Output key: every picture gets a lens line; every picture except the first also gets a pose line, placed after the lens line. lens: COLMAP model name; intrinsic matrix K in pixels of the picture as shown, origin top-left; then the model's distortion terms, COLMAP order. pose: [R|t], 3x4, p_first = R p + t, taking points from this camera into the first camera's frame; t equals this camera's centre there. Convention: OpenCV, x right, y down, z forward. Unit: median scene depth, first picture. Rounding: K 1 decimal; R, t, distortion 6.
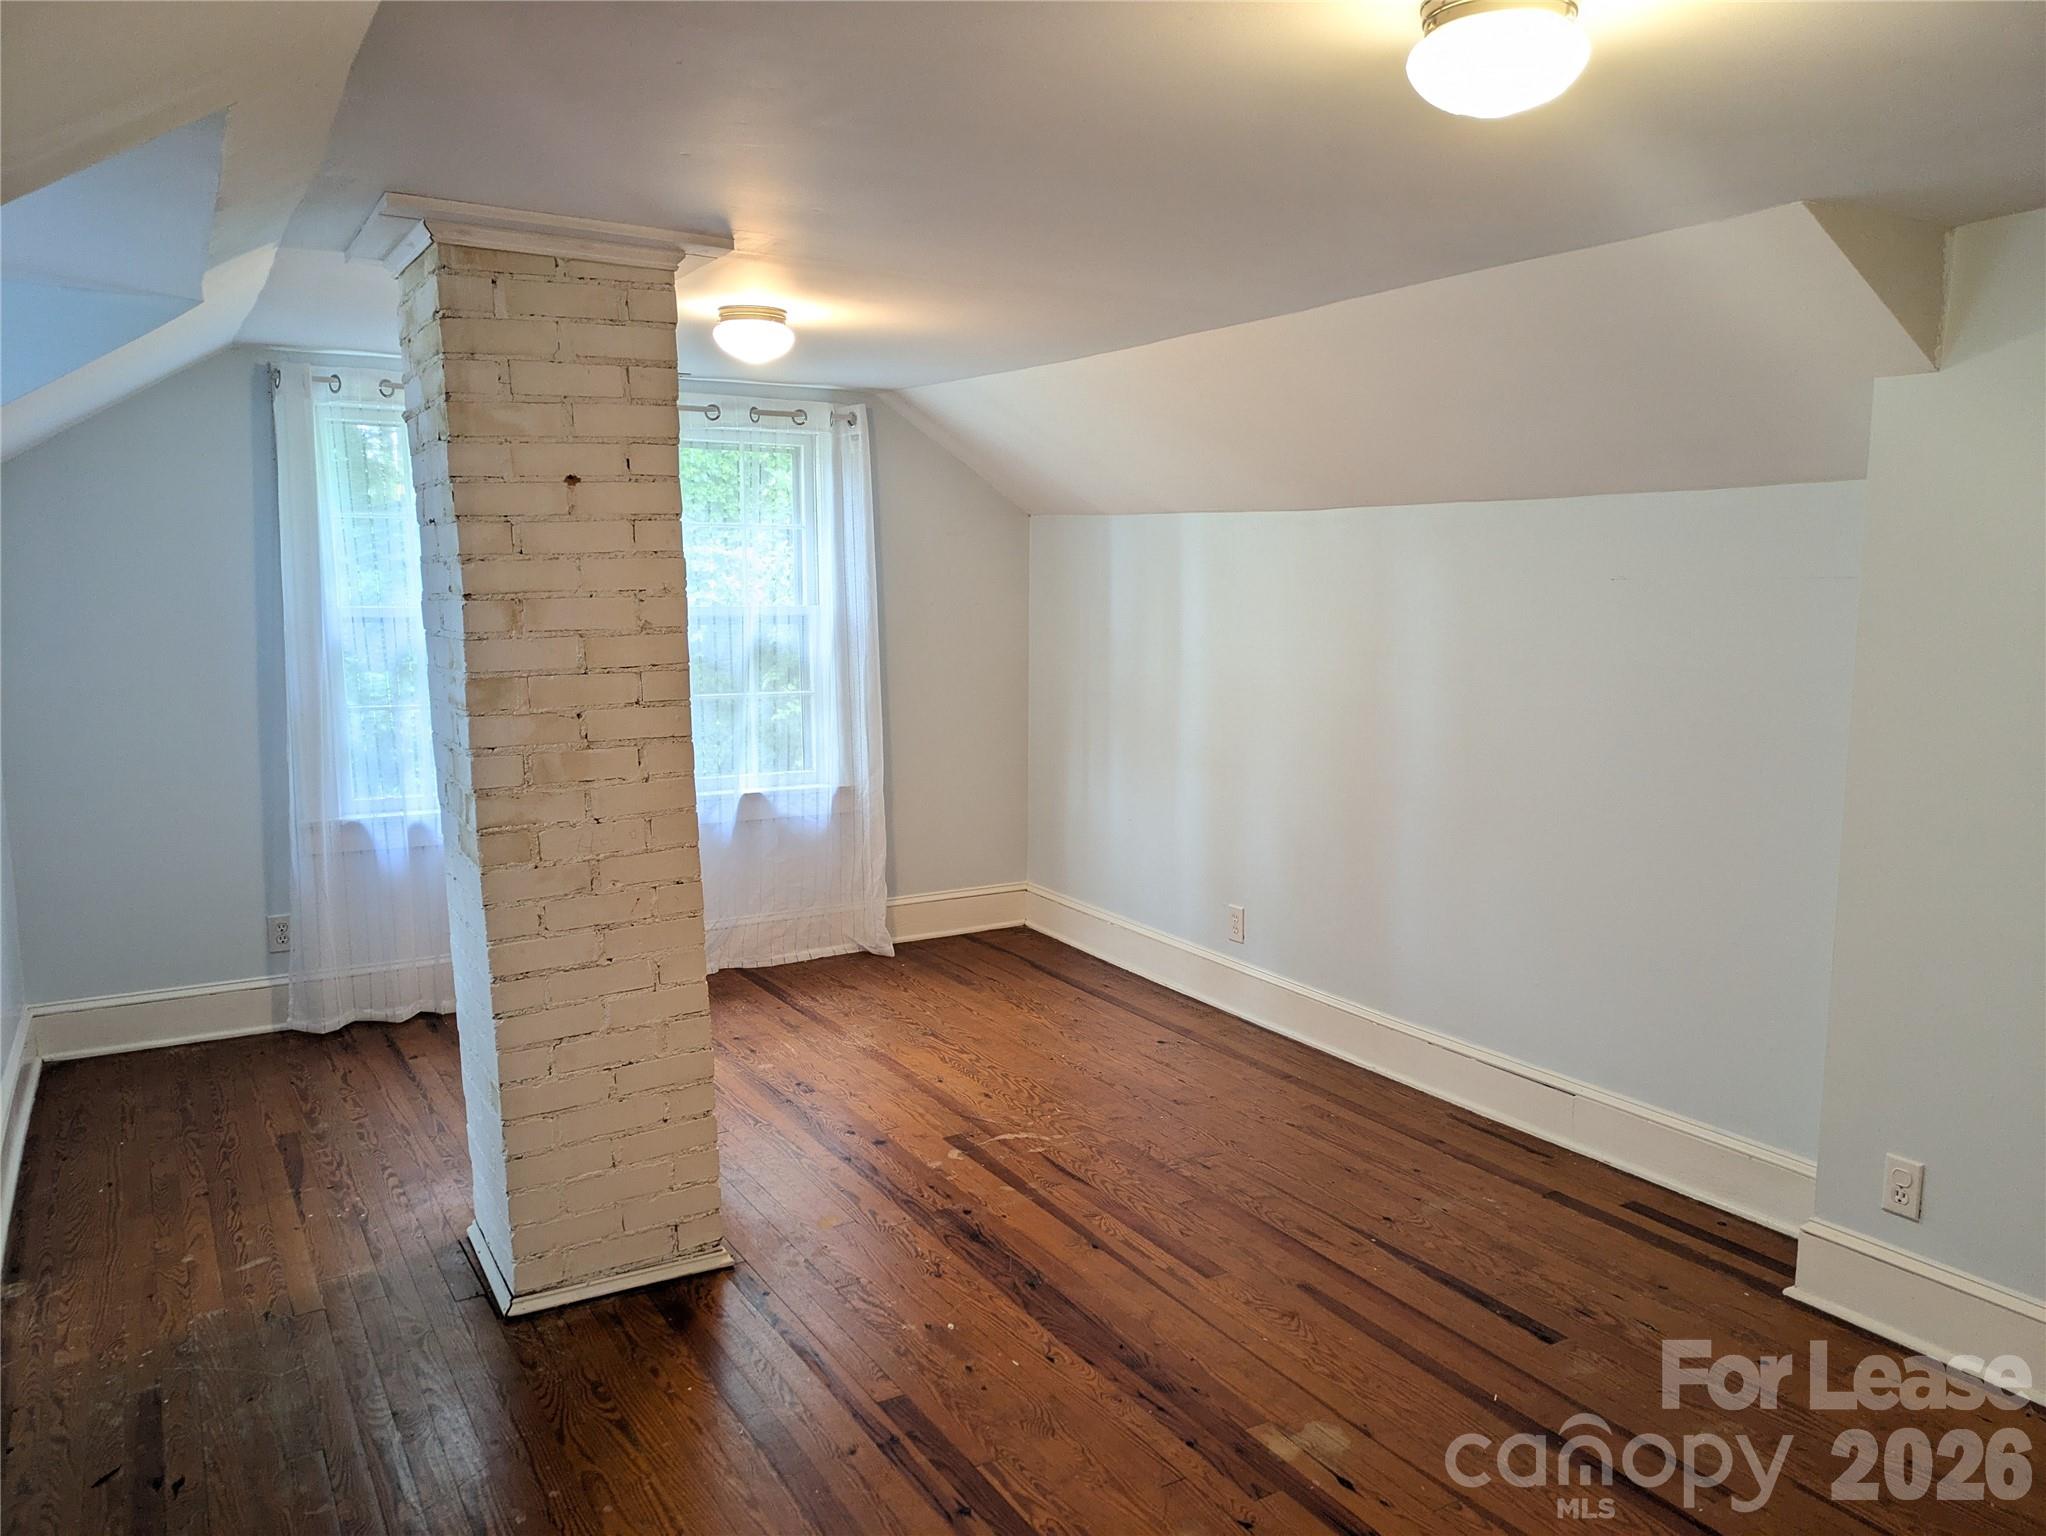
lens RADIAL K [[1505.2, 0, 1029.9], [0, 1505.2, 800.2], [0, 0, 1]] dist [0.038070, -0.007571]
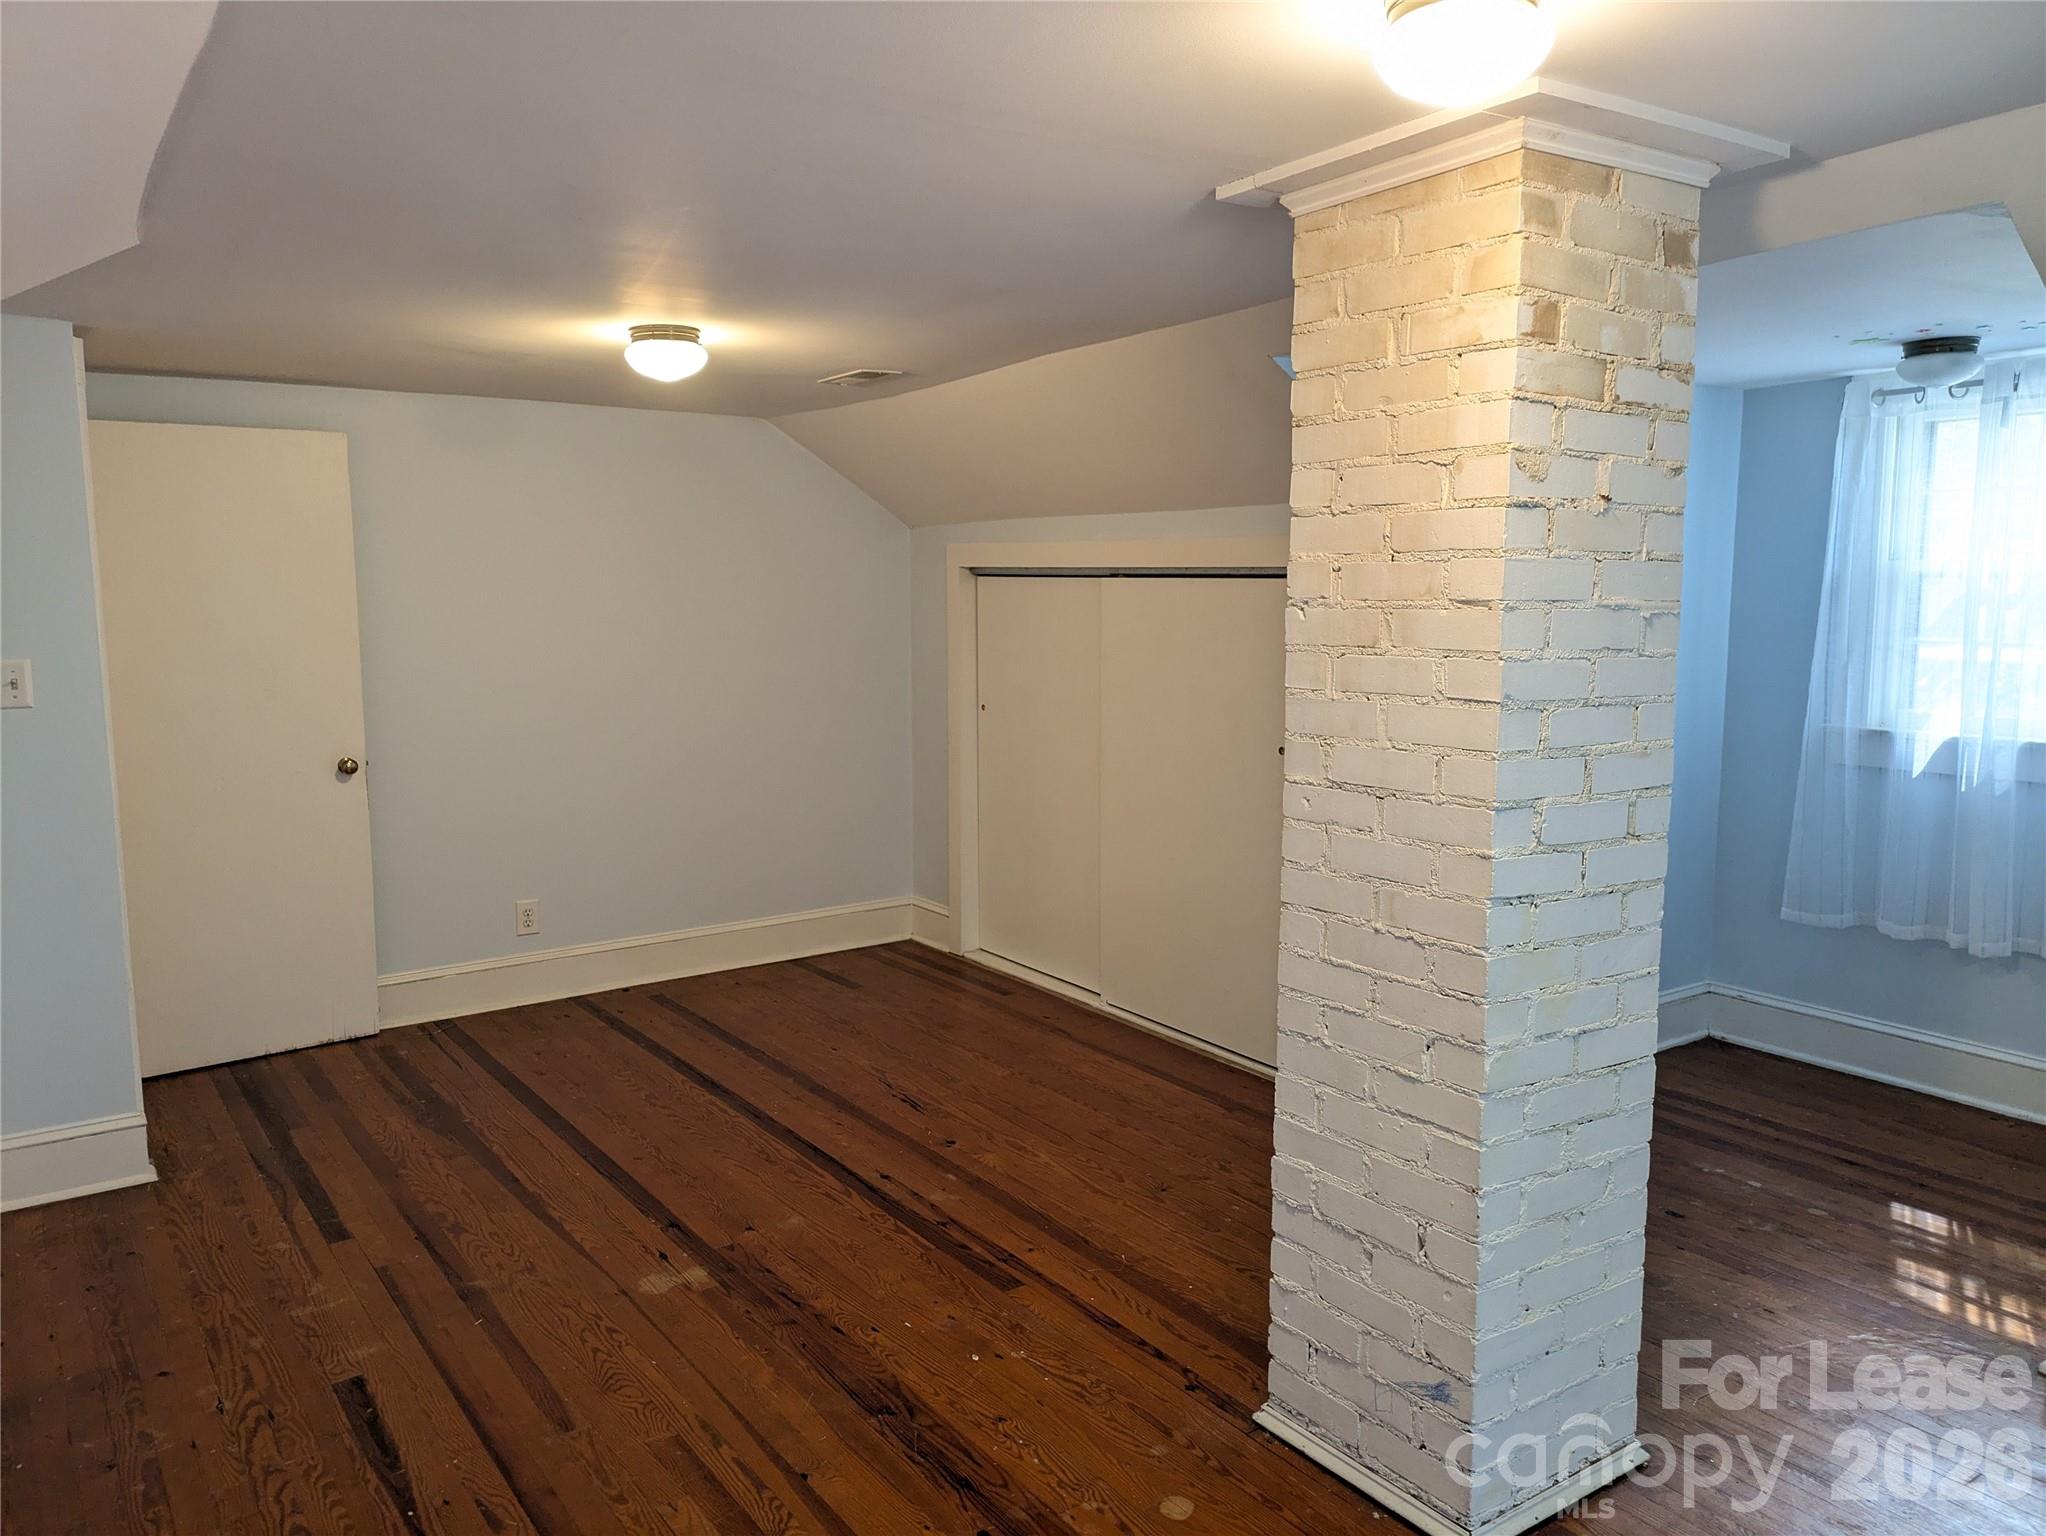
lens RADIAL K [[1503.9, 0, 1008.5], [0, 1503.9, 773.8], [0, 0, 1]] dist [0.039806, -0.010018]
pose [[-0.997906, 0.018233, -0.062058, -0.020198], [0.000768, 0.962718, 0.270507, -0.278310], [0.064677, 0.269893, -0.960716, 1.855089]]
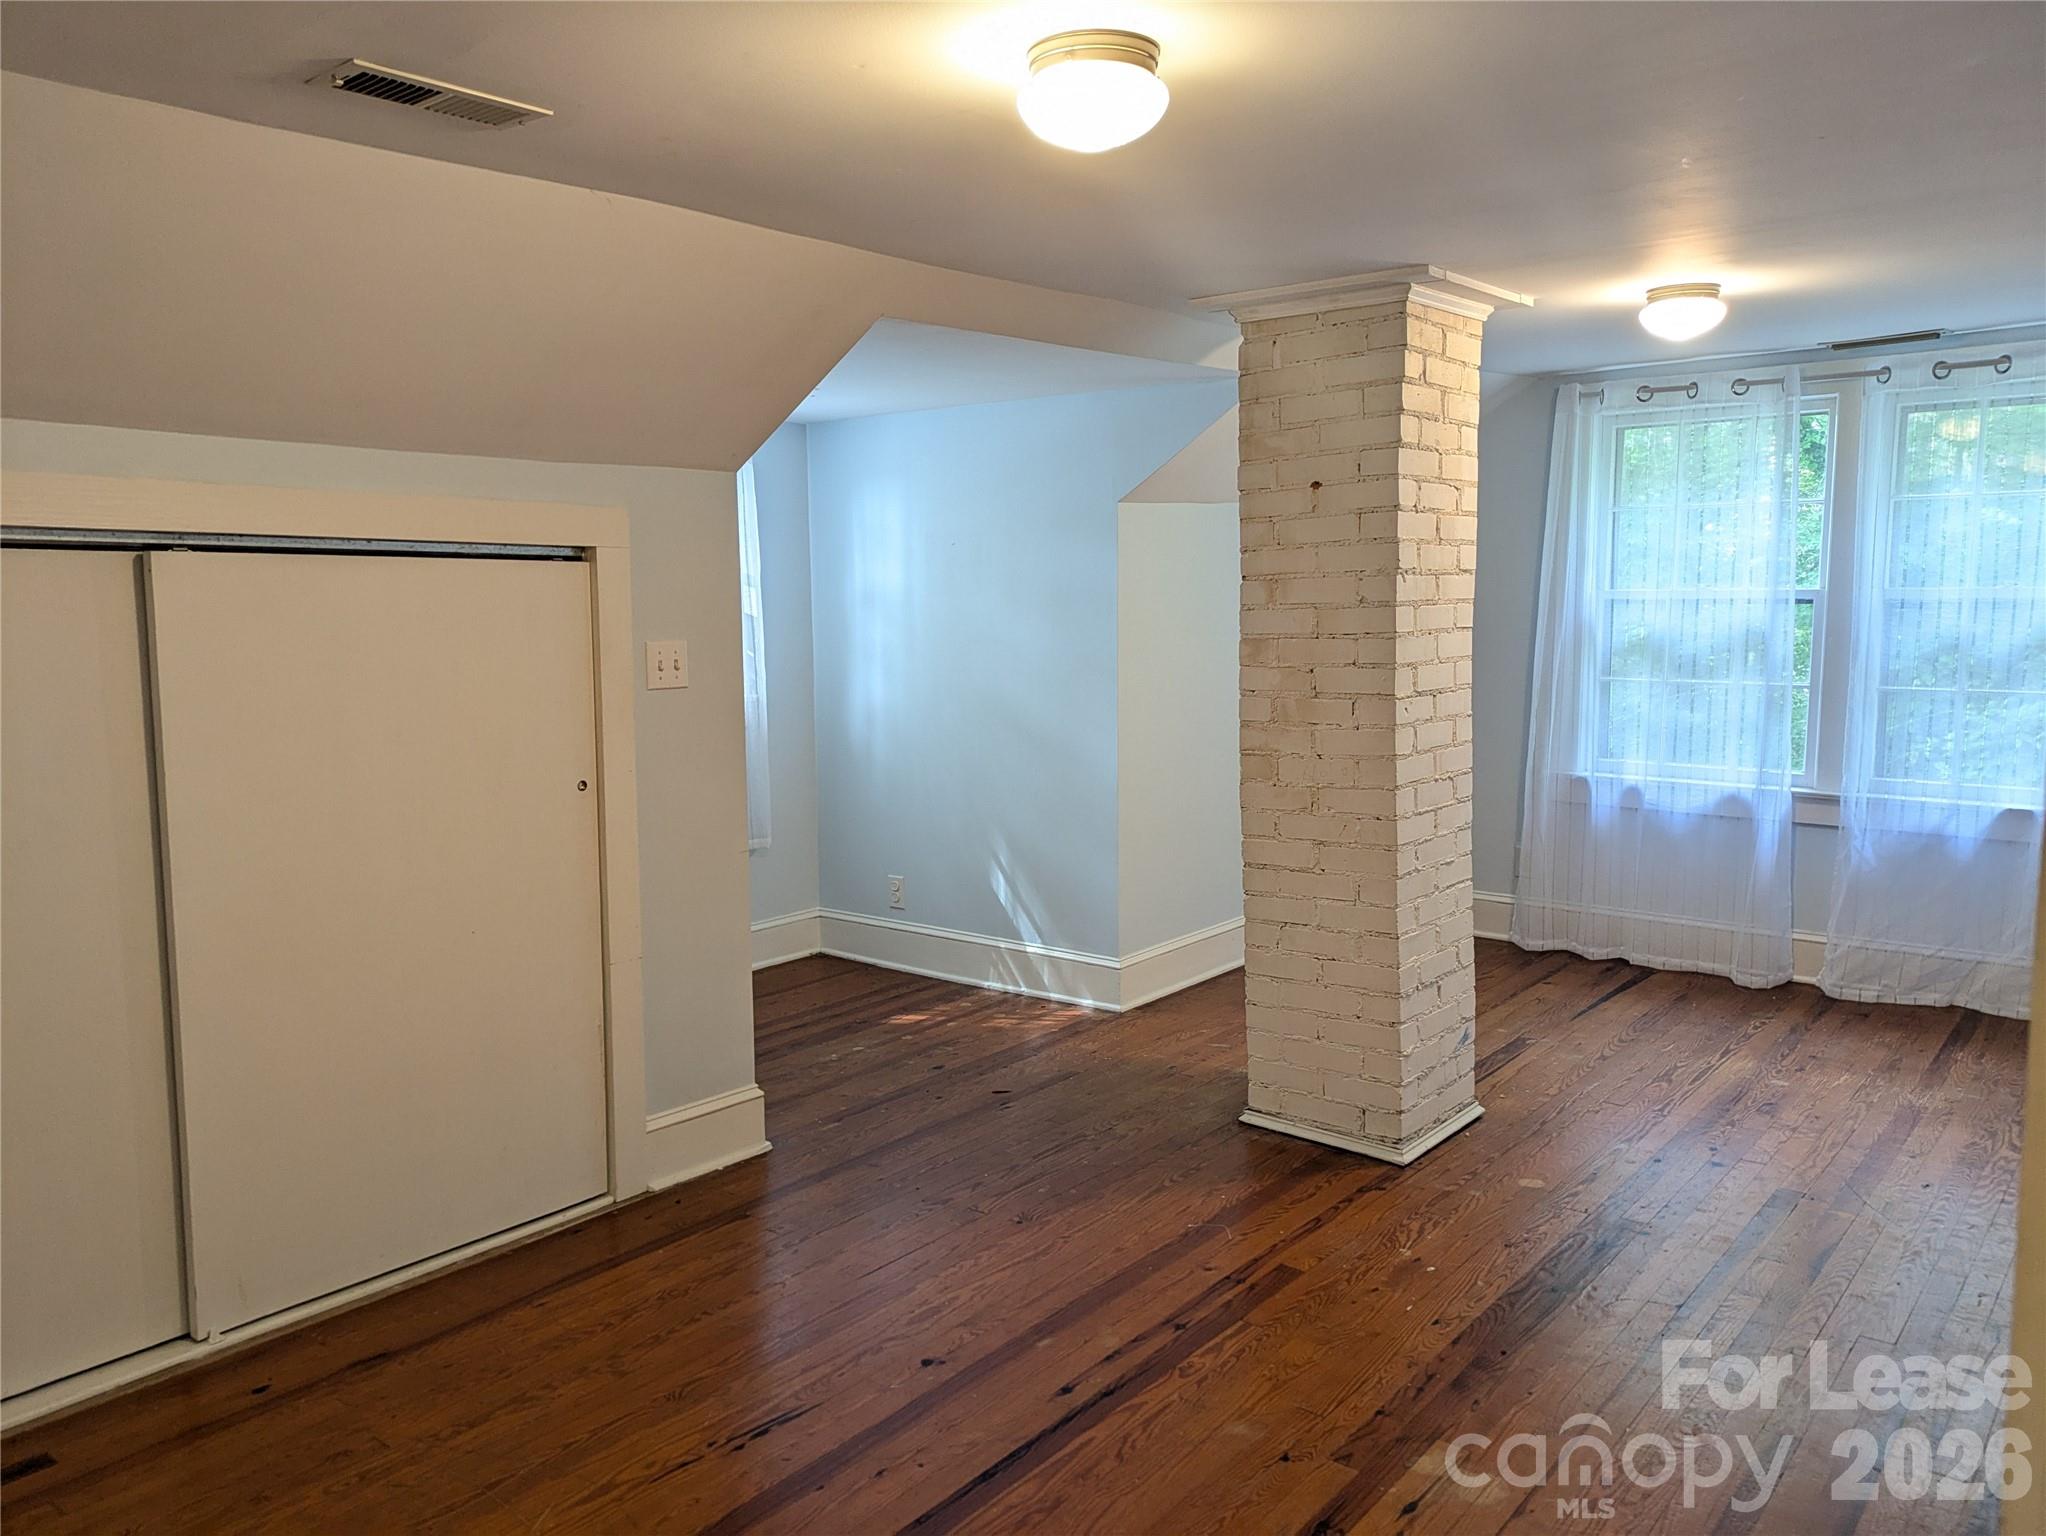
lens RADIAL K [[1503.9, 0, 1008.5], [0, 1503.9, 773.8], [0, 0, 1]] dist [0.039806, -0.010018]
pose [[0.330681, 0.113737, -0.936864, 0.805655], [-0.125990, 0.989146, 0.075614, -0.034315], [0.935295, 0.093031, 0.341421, 0.340008]]
